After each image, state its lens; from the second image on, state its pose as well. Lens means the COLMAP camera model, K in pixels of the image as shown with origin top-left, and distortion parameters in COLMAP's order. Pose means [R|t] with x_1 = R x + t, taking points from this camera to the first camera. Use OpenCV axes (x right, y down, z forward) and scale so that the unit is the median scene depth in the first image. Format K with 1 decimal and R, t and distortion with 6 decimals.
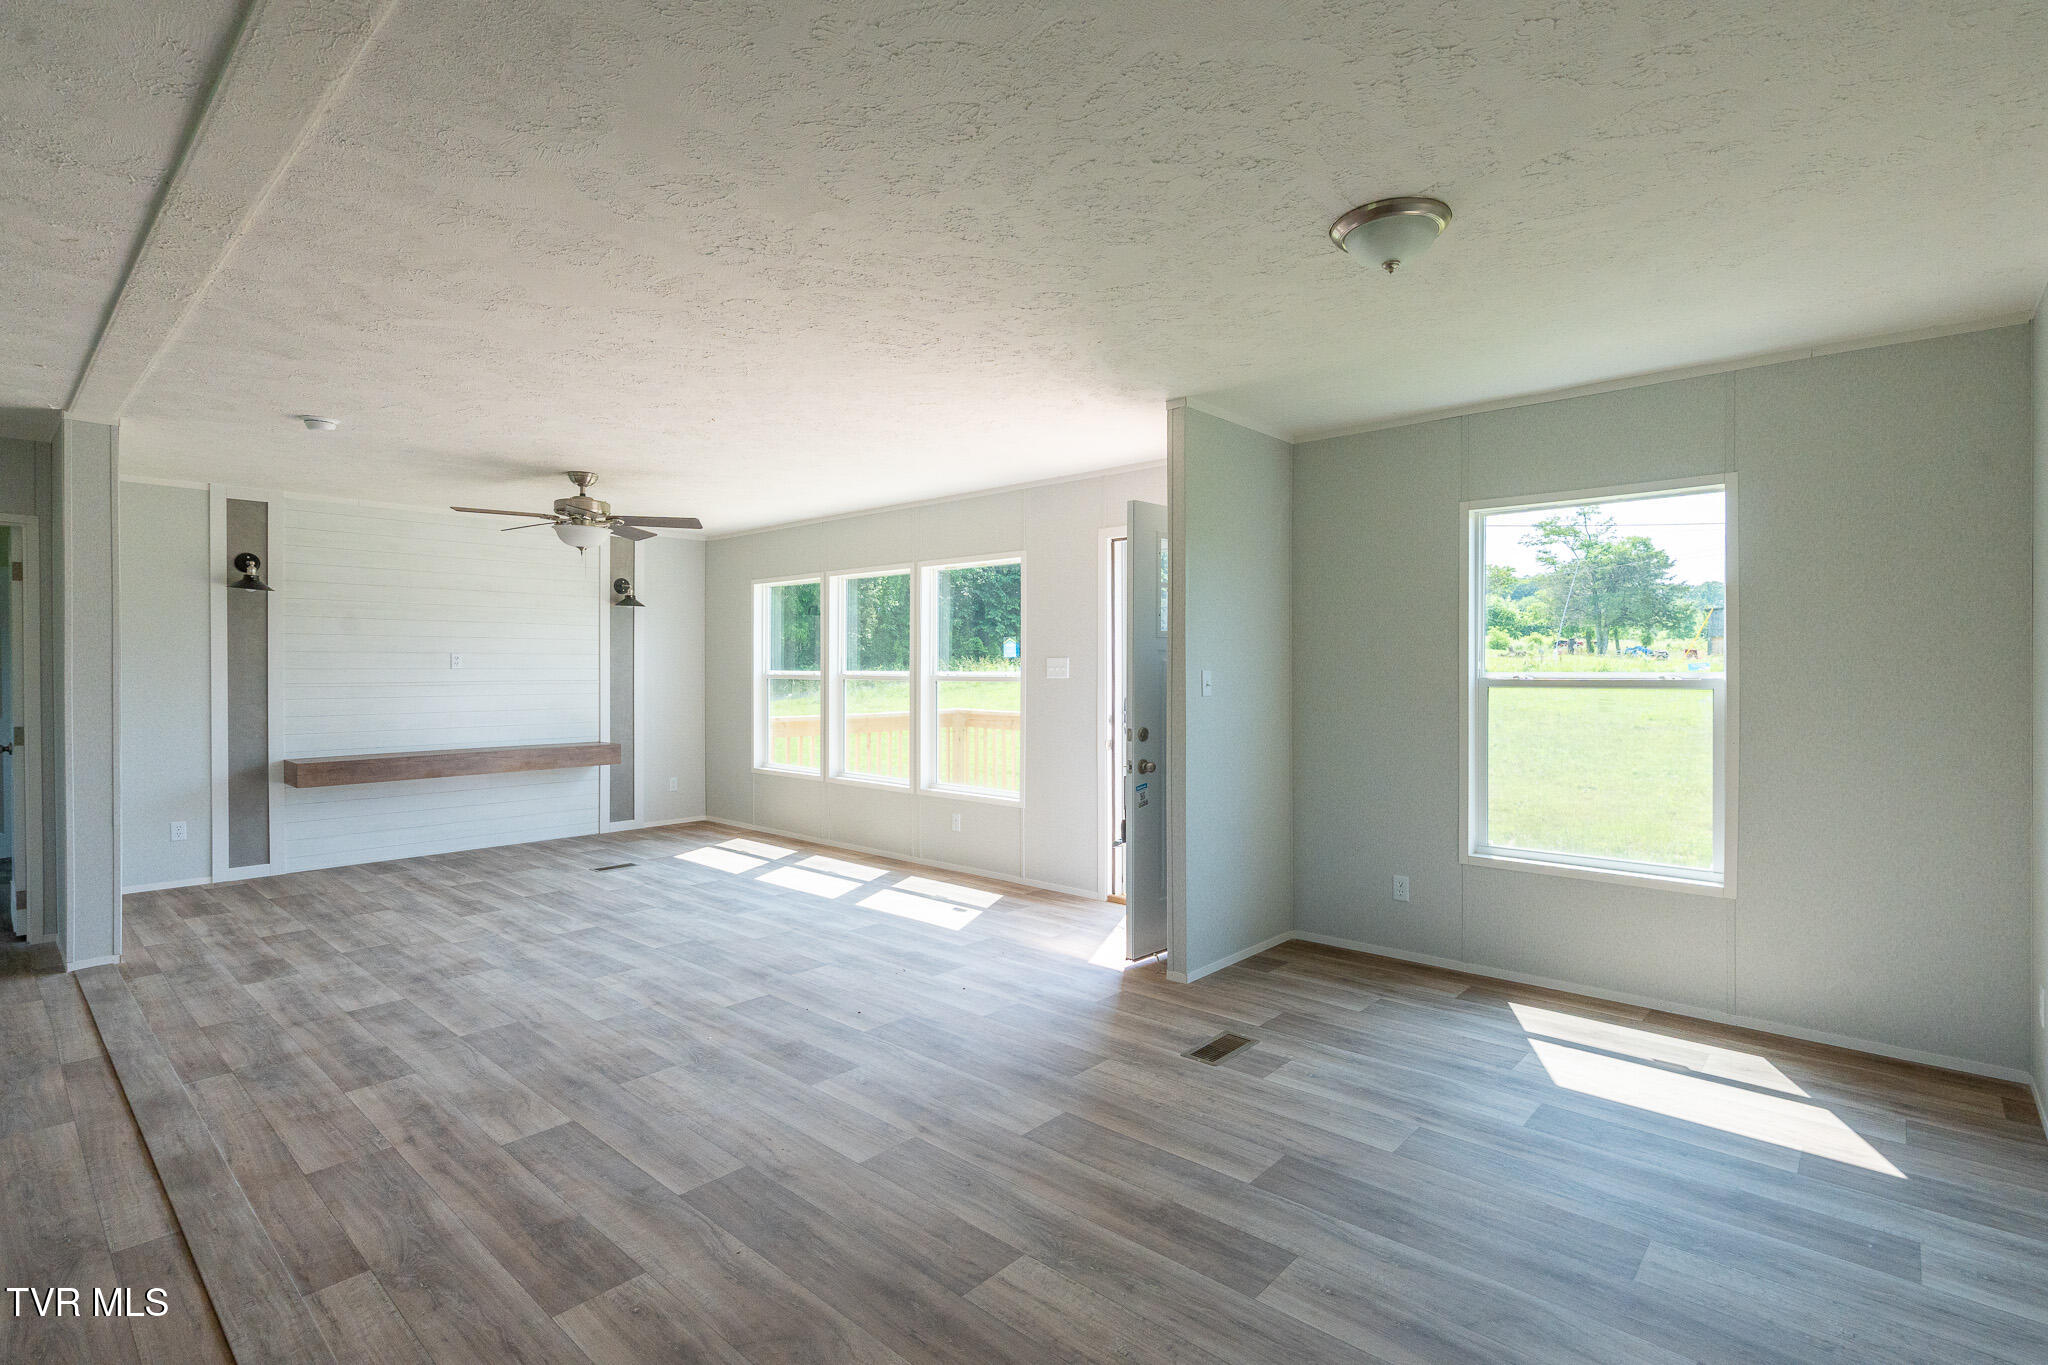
lens RADIAL K [[974.3, 0, 1024.0], [0, 974.3, 682.5], [0, 0, 1]] dist [-0.002845, -0.000105]
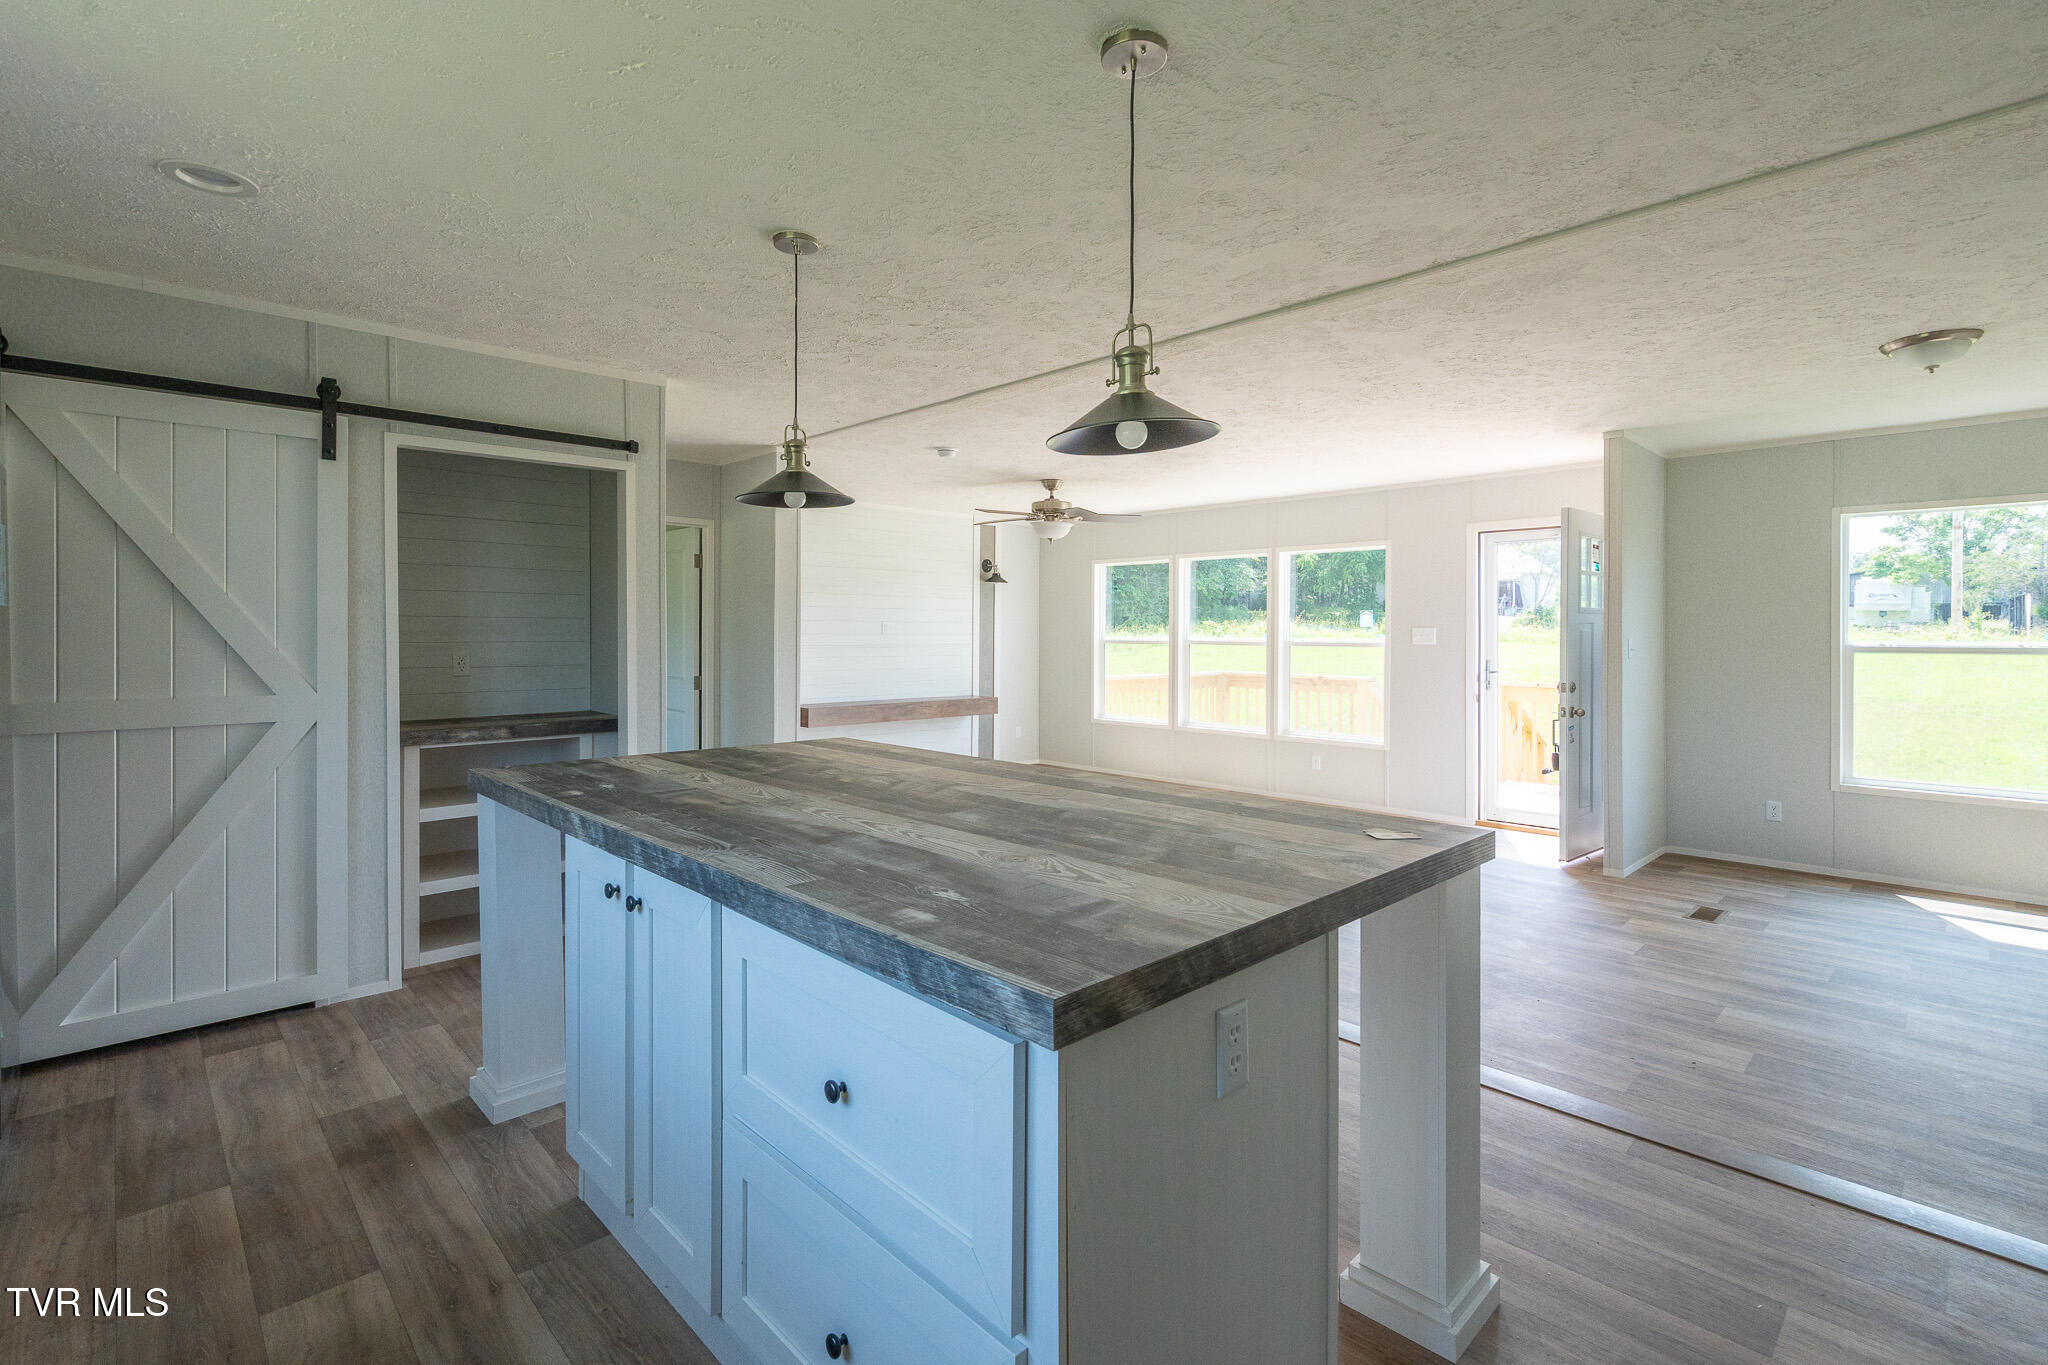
lens RADIAL K [[954.0, 0, 1040.0], [0, 954.0, 643.6], [0, 0, 1]] dist [0.001872, 0.000810]
pose [[0.998344, 0.005131, -0.057300, -0.361140], [-0.005469, 0.999969, -0.005734, 0.004266], [0.057269, 0.006038, 0.998341, -0.217328]]
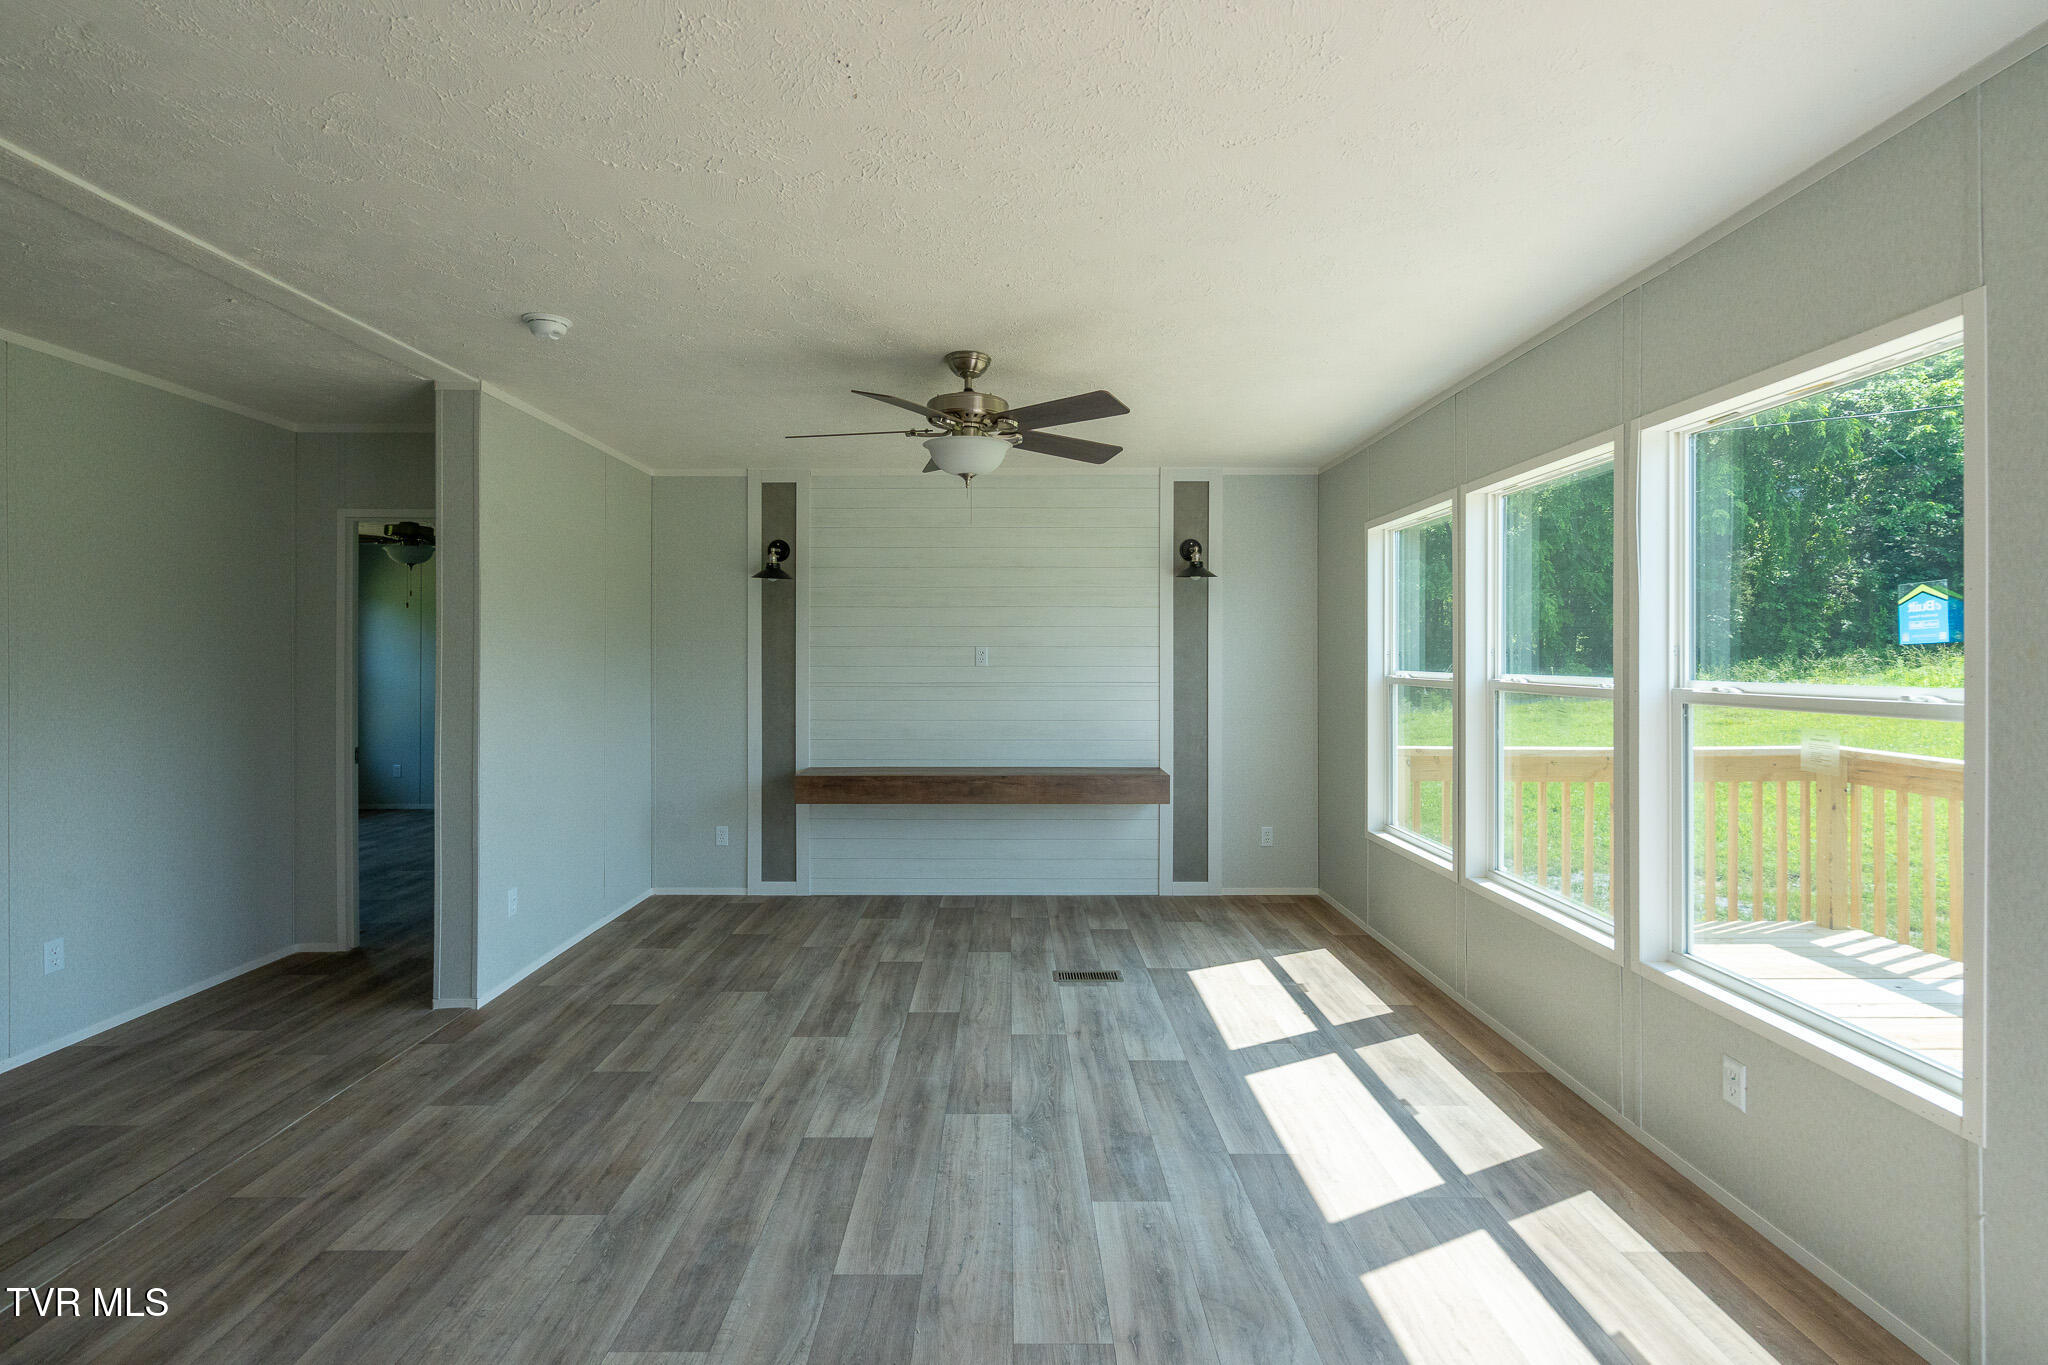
lens RADIAL K [[941.1, 0, 1027.2], [0, 941.1, 661.4], [0, 0, 1]] dist [0.000658, 0.000498]
pose [[0.679416, 0.000919, -0.733752, 0.012217], [-0.010586, 0.999907, -0.008550, -0.014023], [0.733677, 0.013576, 0.679363, 0.576278]]
